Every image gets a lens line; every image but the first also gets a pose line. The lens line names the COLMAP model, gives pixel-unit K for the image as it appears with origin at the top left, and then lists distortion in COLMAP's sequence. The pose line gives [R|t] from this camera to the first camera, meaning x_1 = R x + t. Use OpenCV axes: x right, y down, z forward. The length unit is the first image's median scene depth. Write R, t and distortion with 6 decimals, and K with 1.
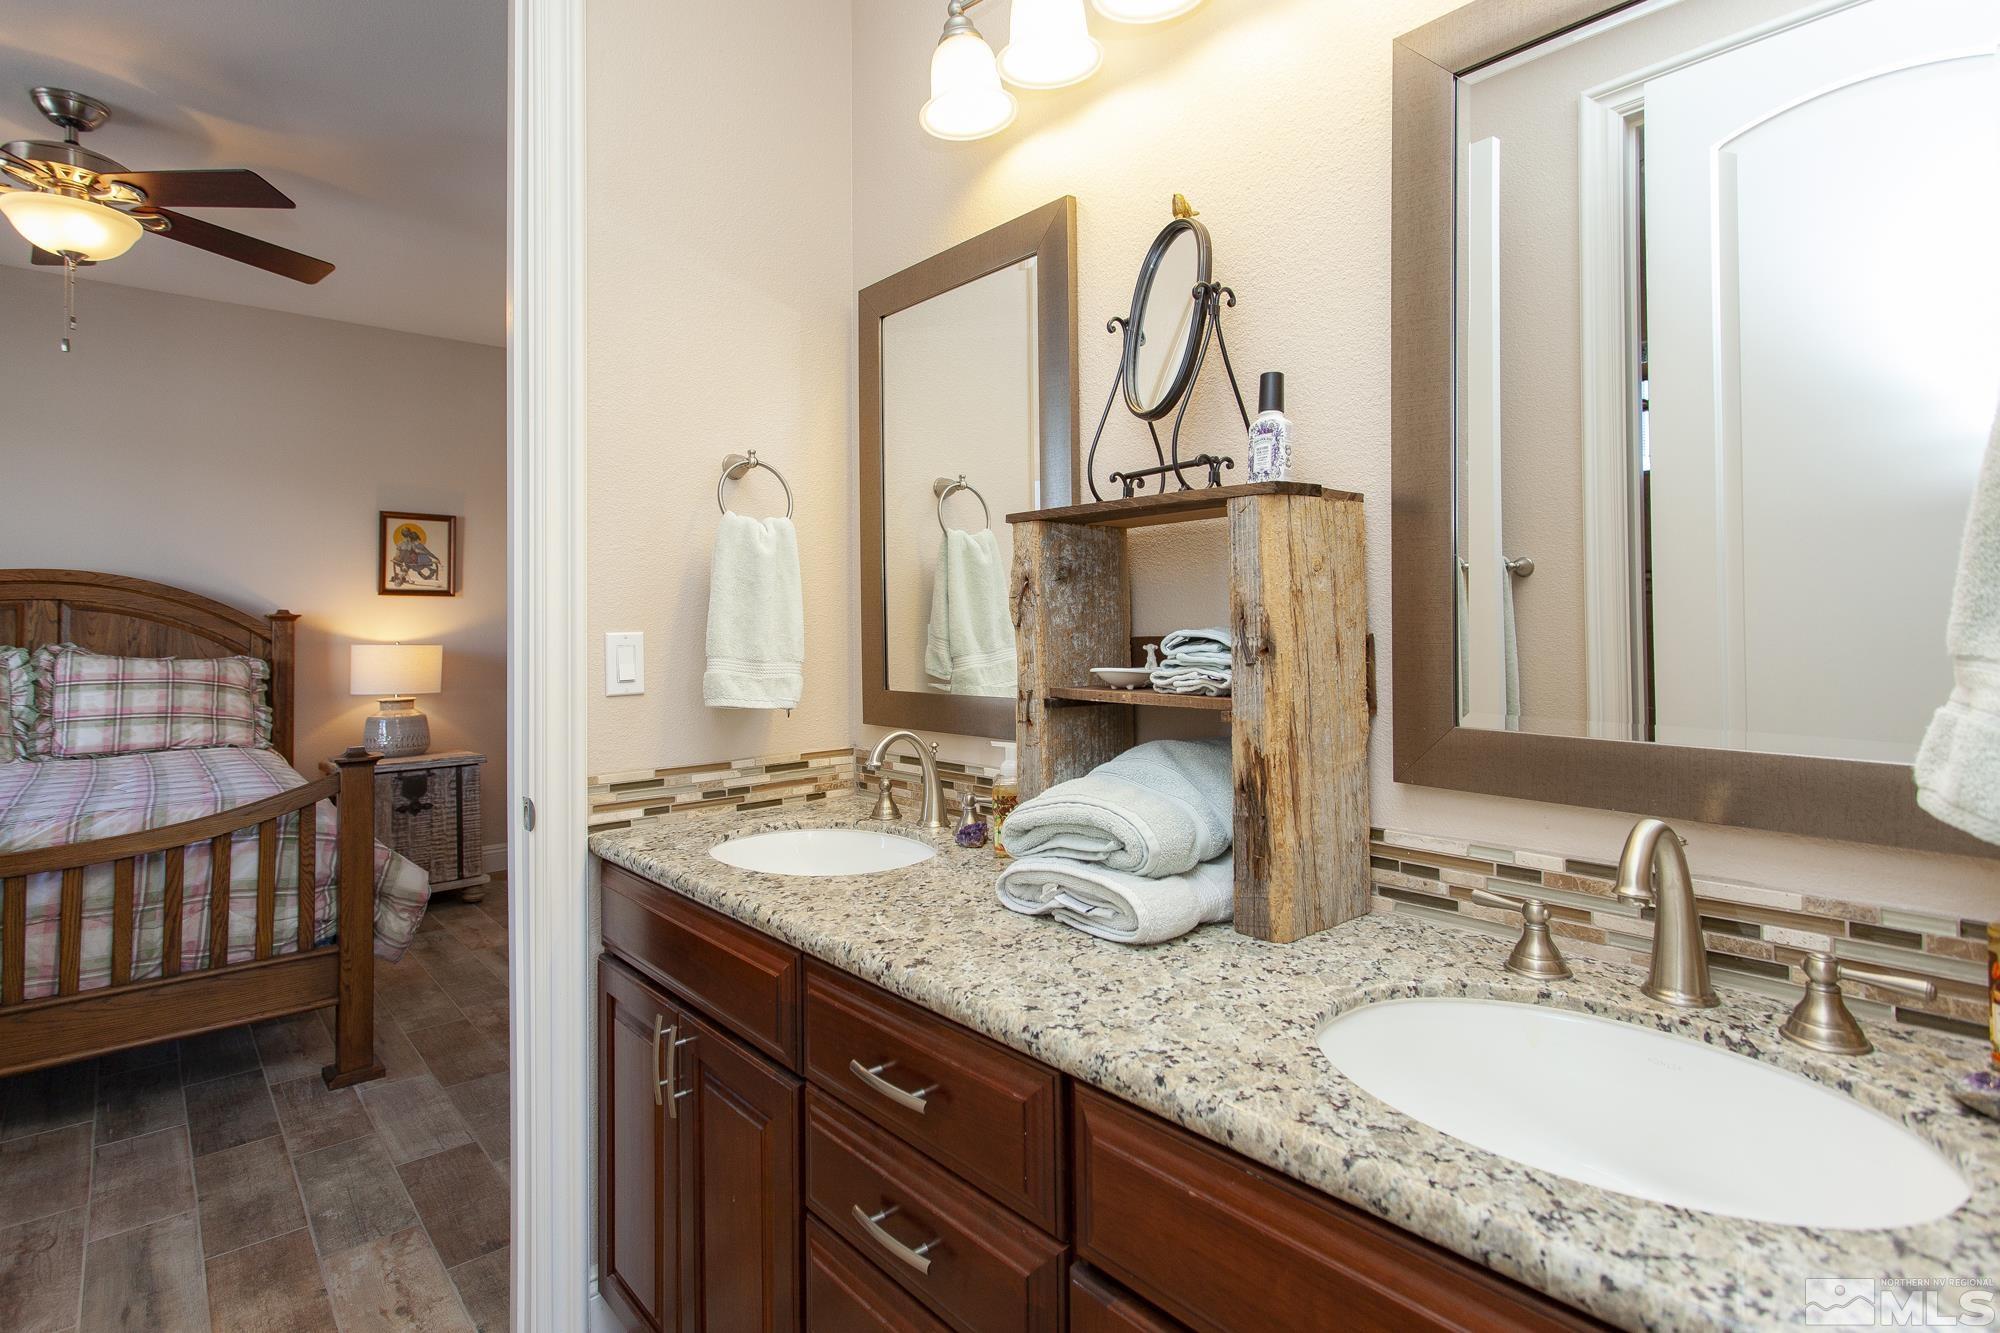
lens RADIAL K [[980.0, 0, 987.4], [0, 980.0, 613.0], [0, 0, 1]] dist [-0.000307, 0.001783]
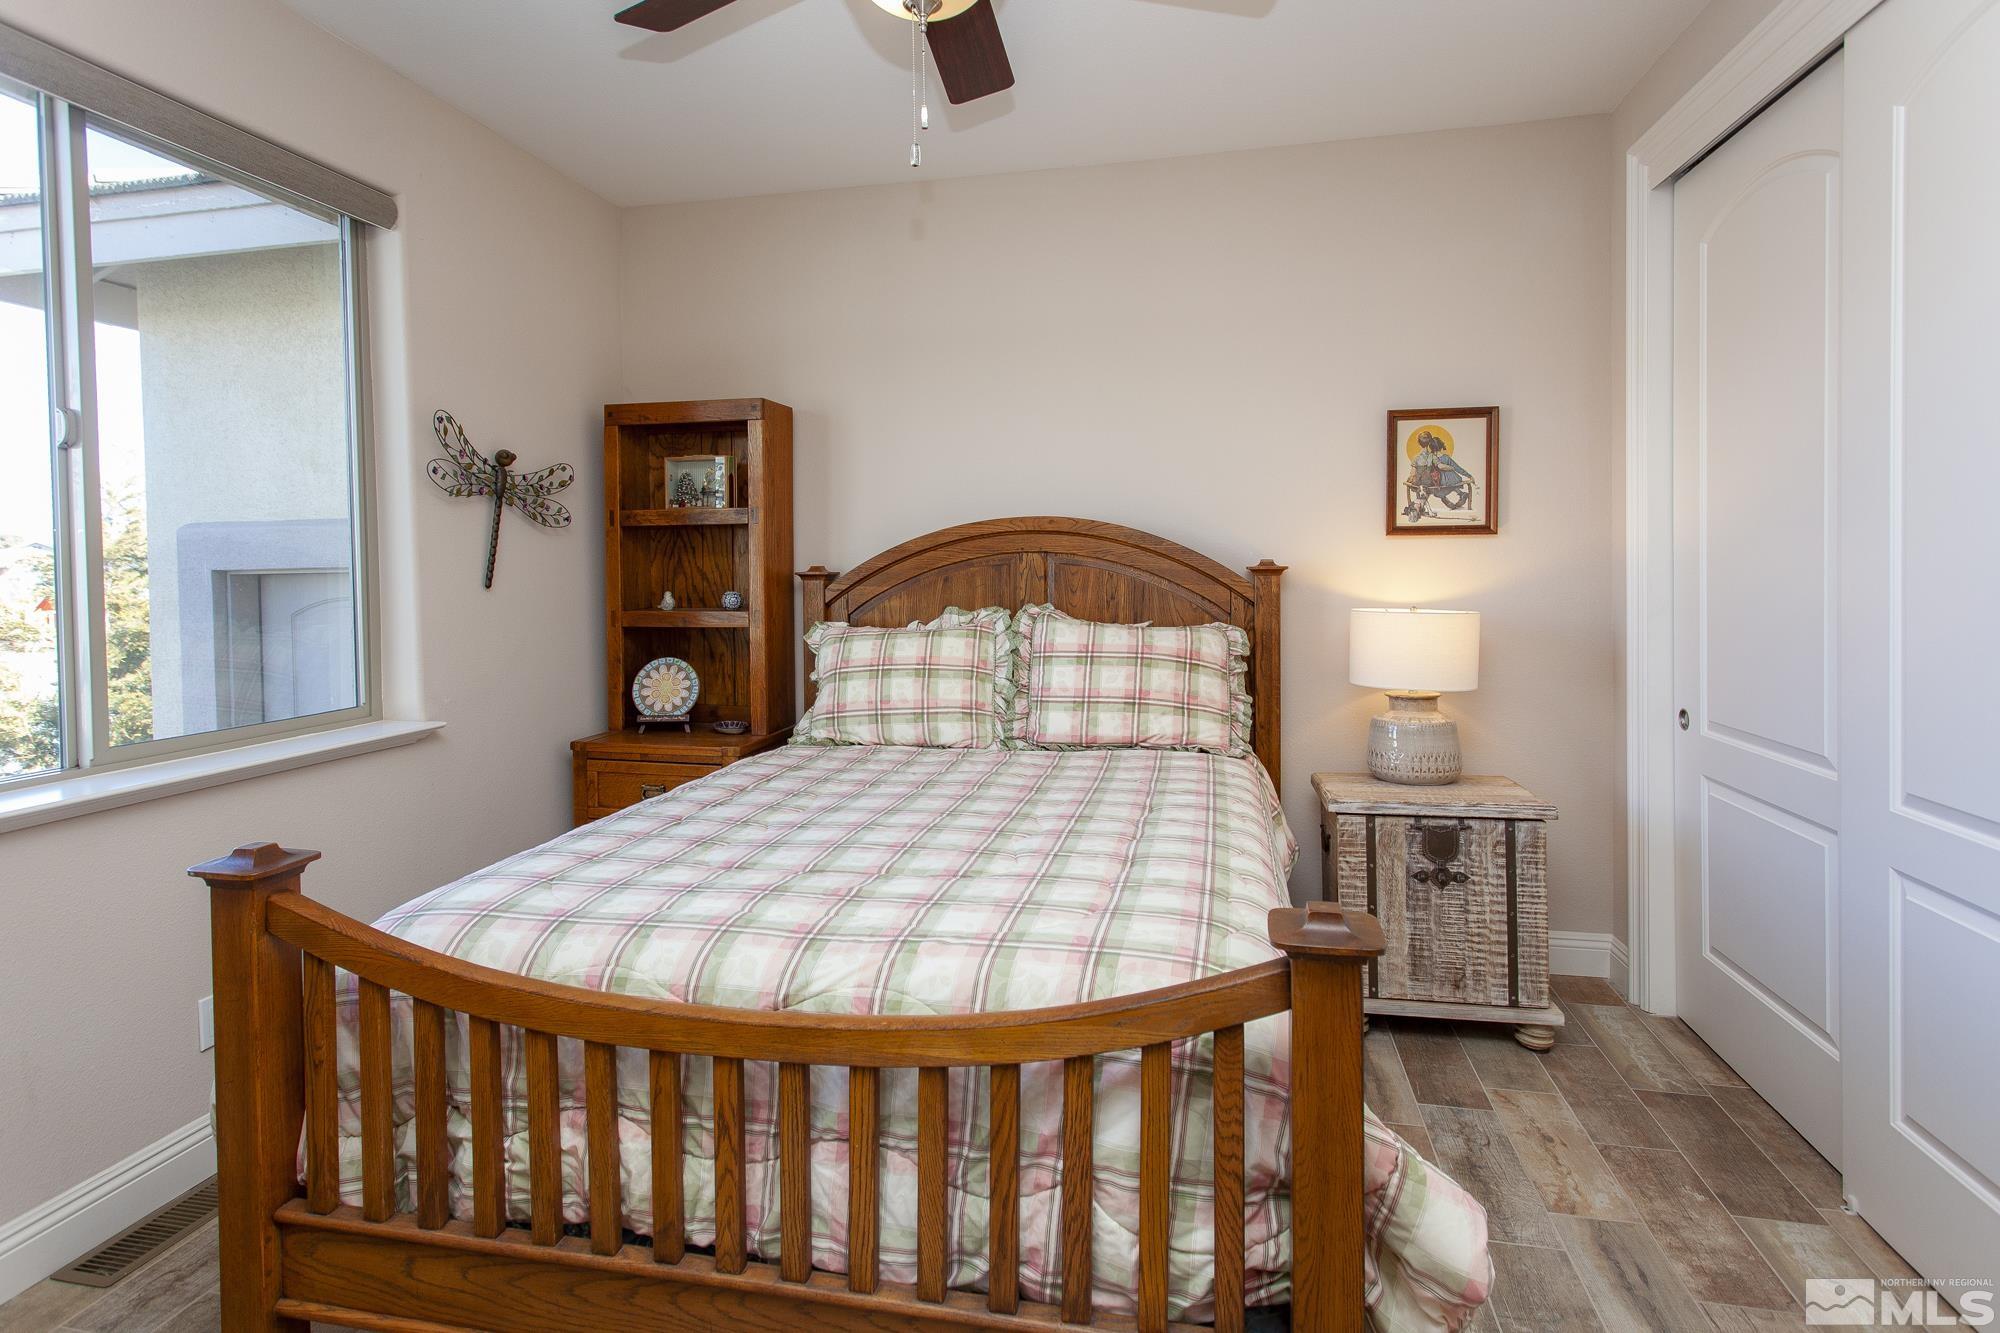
lens RADIAL K [[980.0, 0, 1000.3], [0, 980.0, 582.1], [0, 0, 1]] dist [-0.000307, 0.001783]
pose [[0.589448, 0.013390, -0.807695, -0.271737], [0.017650, 0.999410, 0.029449, -0.012547], [0.807614, -0.031614, 0.588864, 0.451364]]
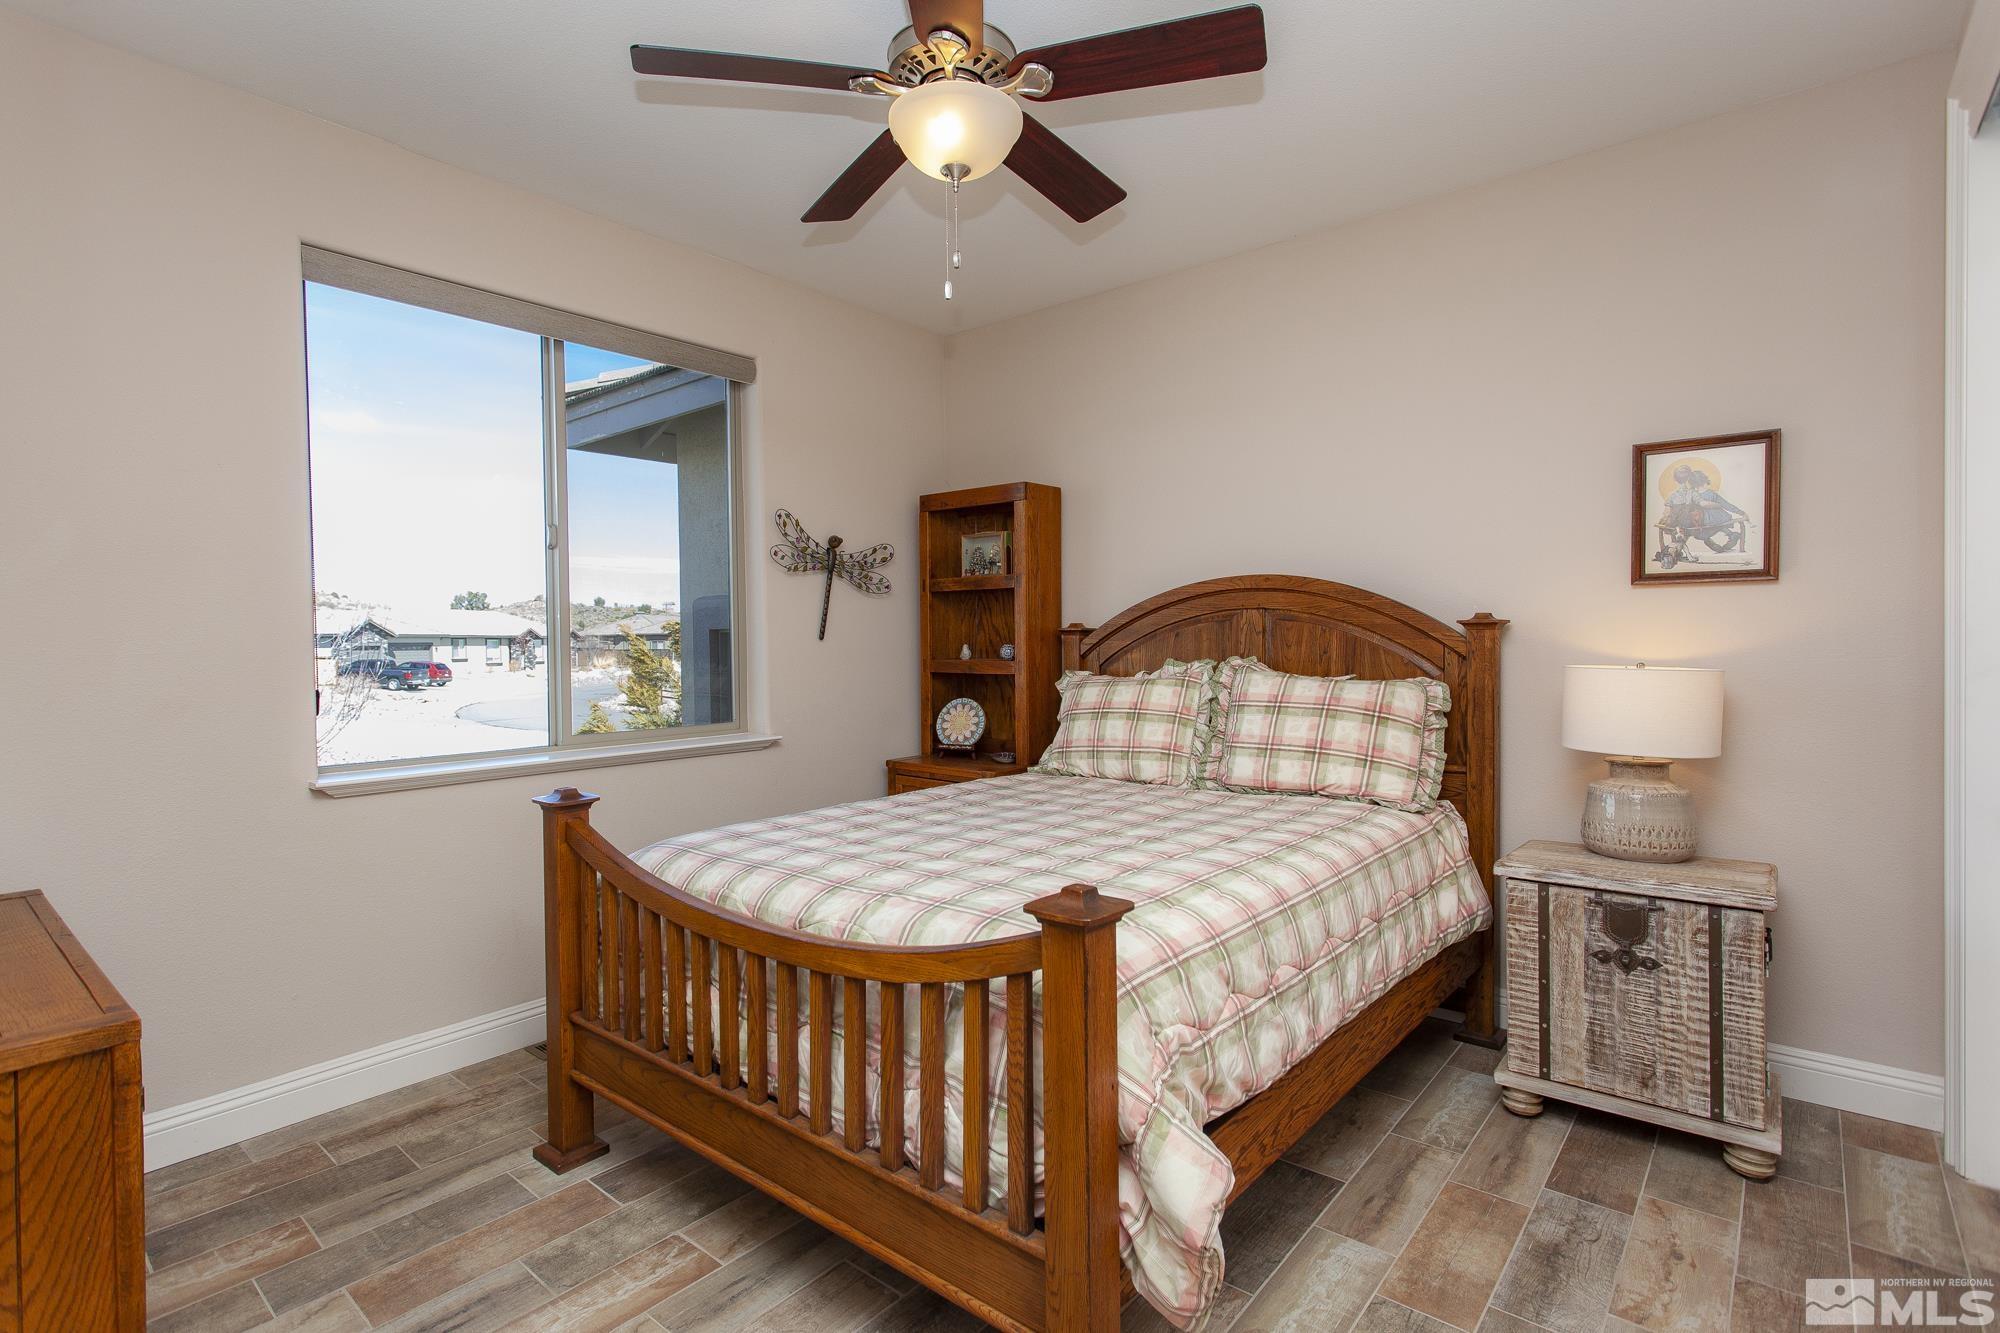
lens RADIAL K [[958.0, 0, 1046.8], [0, 958.0, 651.5], [0, 0, 1]] dist [0.003019, -0.001293]
pose [[0.159430, 0.017721, -0.987050, -0.106044], [0.022217, 0.999521, 0.021533, 0.002860], [0.986959, -0.025362, 0.158960, 0.642581]]
